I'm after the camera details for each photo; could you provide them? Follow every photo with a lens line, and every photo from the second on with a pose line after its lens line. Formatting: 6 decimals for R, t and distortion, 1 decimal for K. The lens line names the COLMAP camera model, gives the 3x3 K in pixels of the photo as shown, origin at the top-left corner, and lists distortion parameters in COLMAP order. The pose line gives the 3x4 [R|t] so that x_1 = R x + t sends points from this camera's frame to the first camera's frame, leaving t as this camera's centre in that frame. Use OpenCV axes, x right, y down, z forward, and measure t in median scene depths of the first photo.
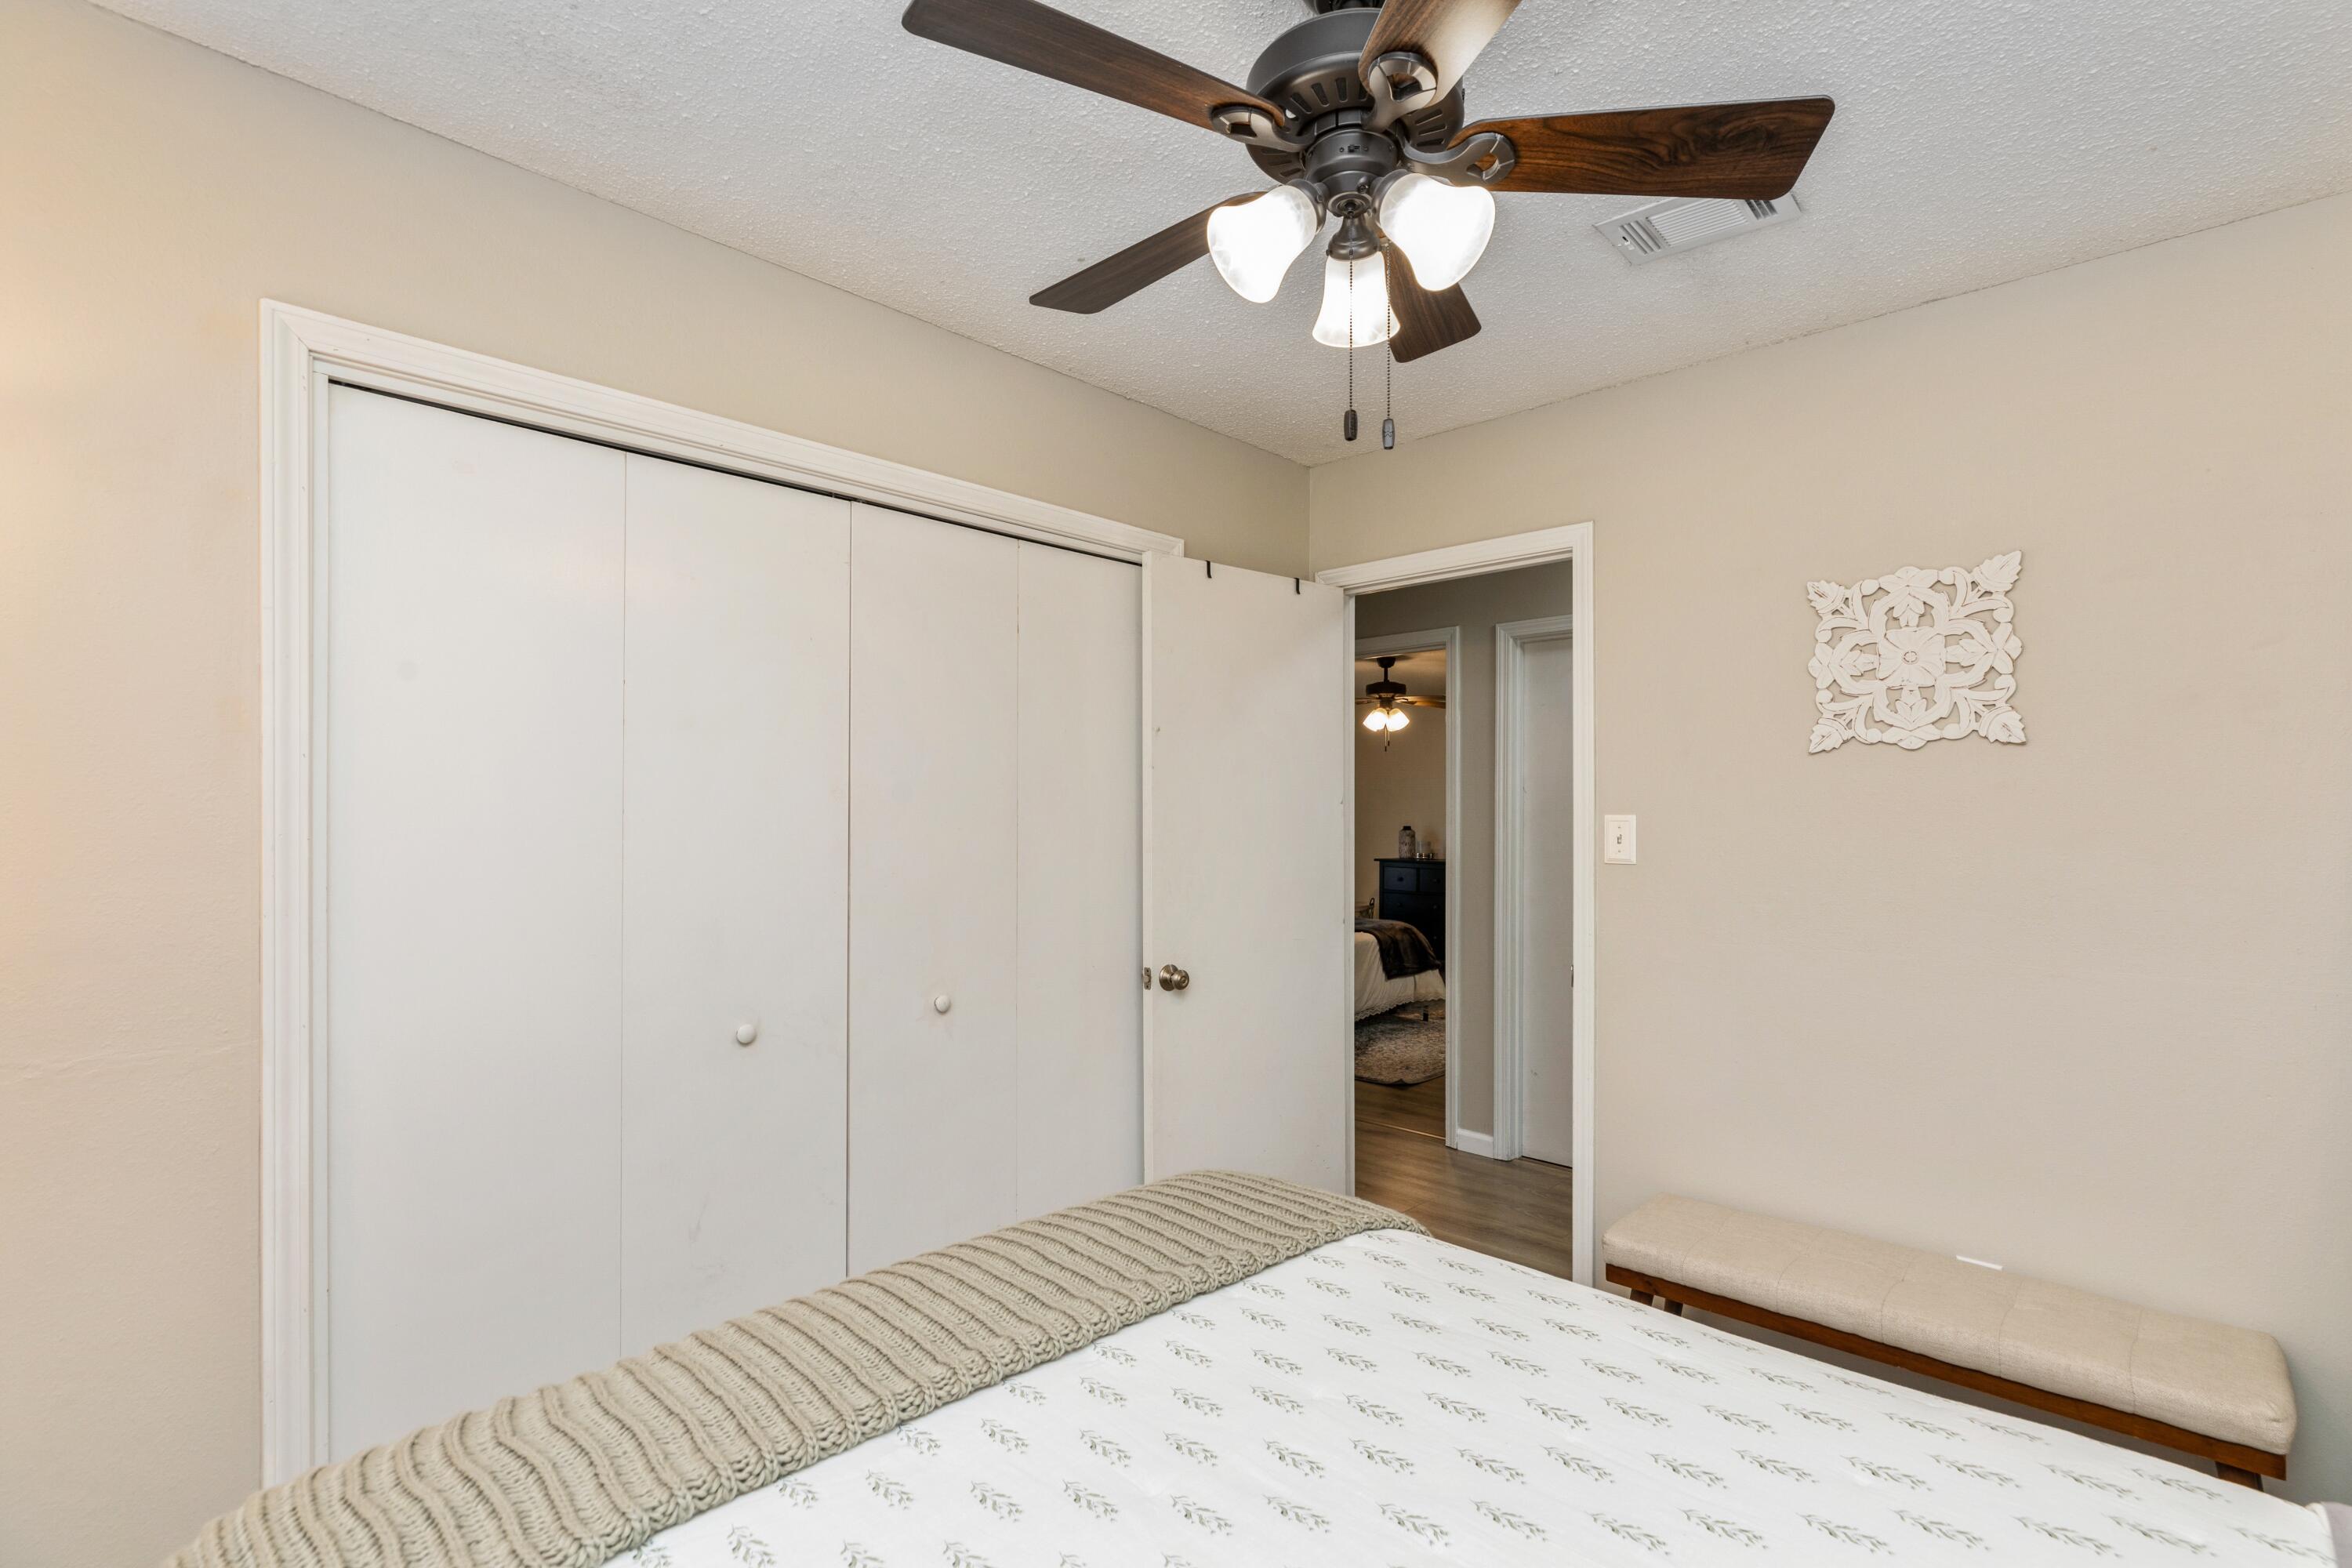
lens RADIAL K [[1174.7, 0, 1172.3], [0, 1174.7, 803.8], [0, 0, 1]] dist [-0.002167, -0.000634]
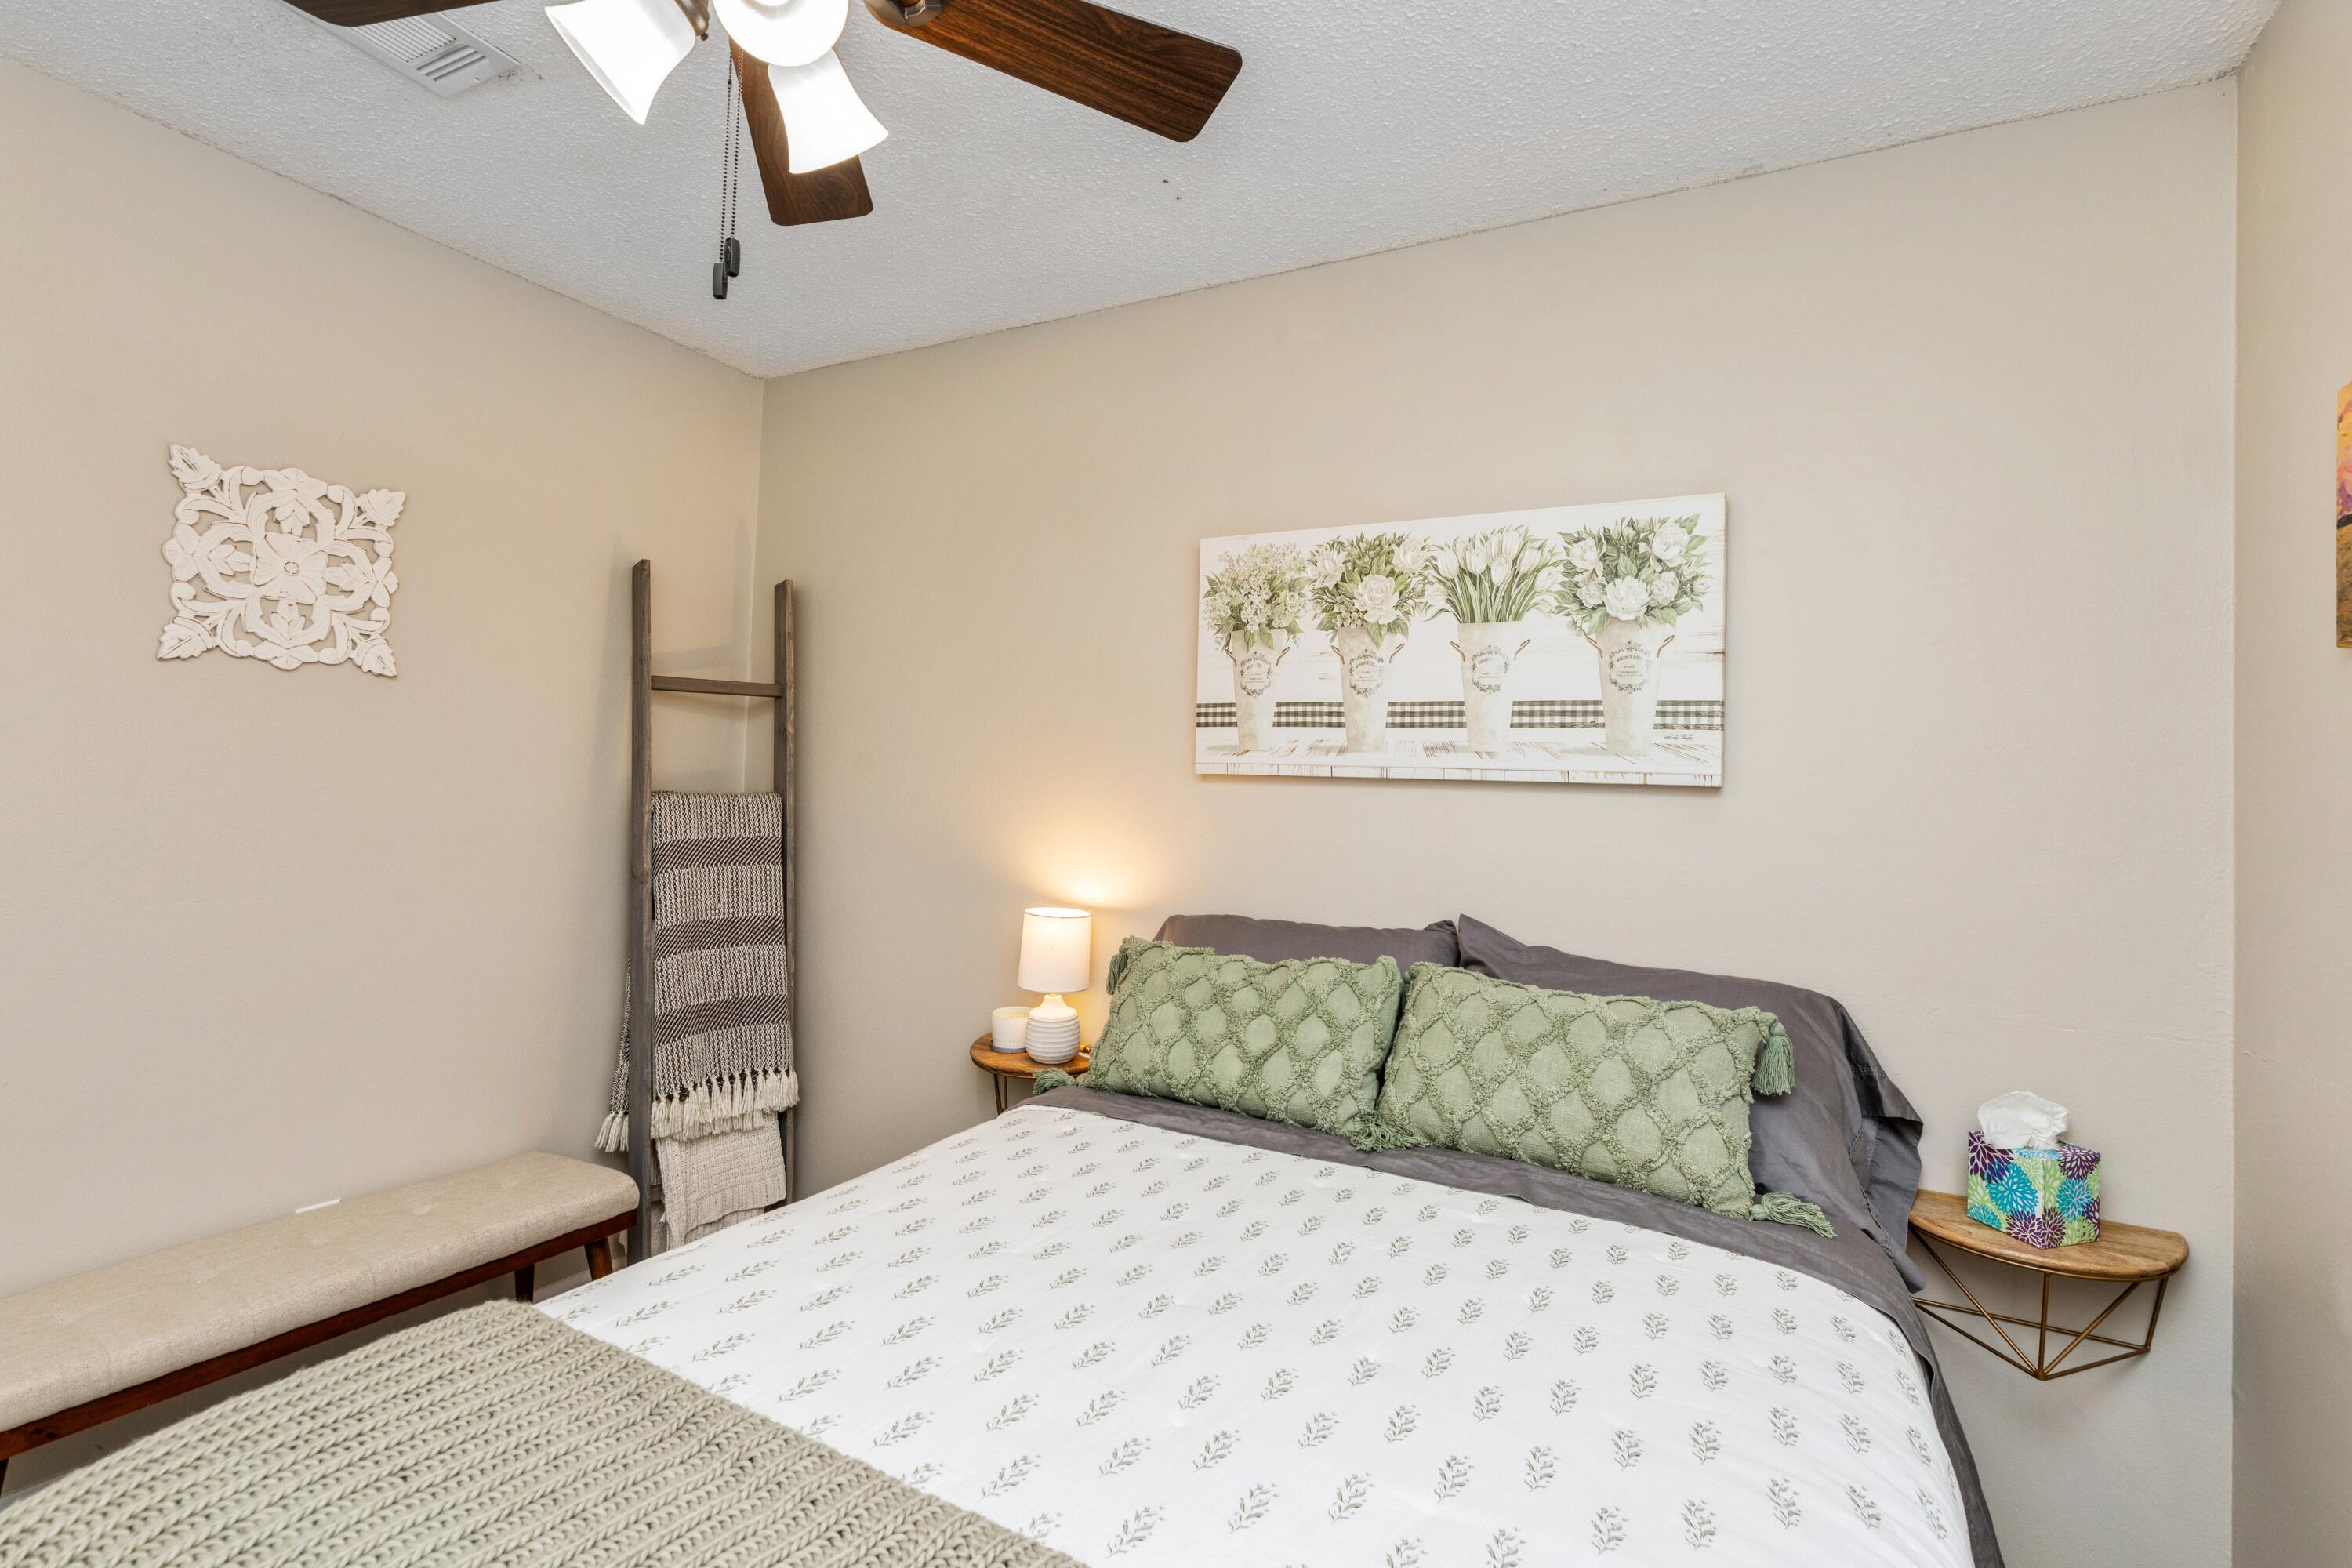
lens RADIAL K [[1071.6, 0, 1172.0], [0, 1071.6, 782.9], [0, 0, 1]] dist [0.010107, -0.000851]
pose [[-0.271365, 0.006553, 0.962454, -0.362026], [-0.018742, 0.999751, -0.012091, 0.038953], [-0.962294, -0.021319, -0.271175, 0.567071]]
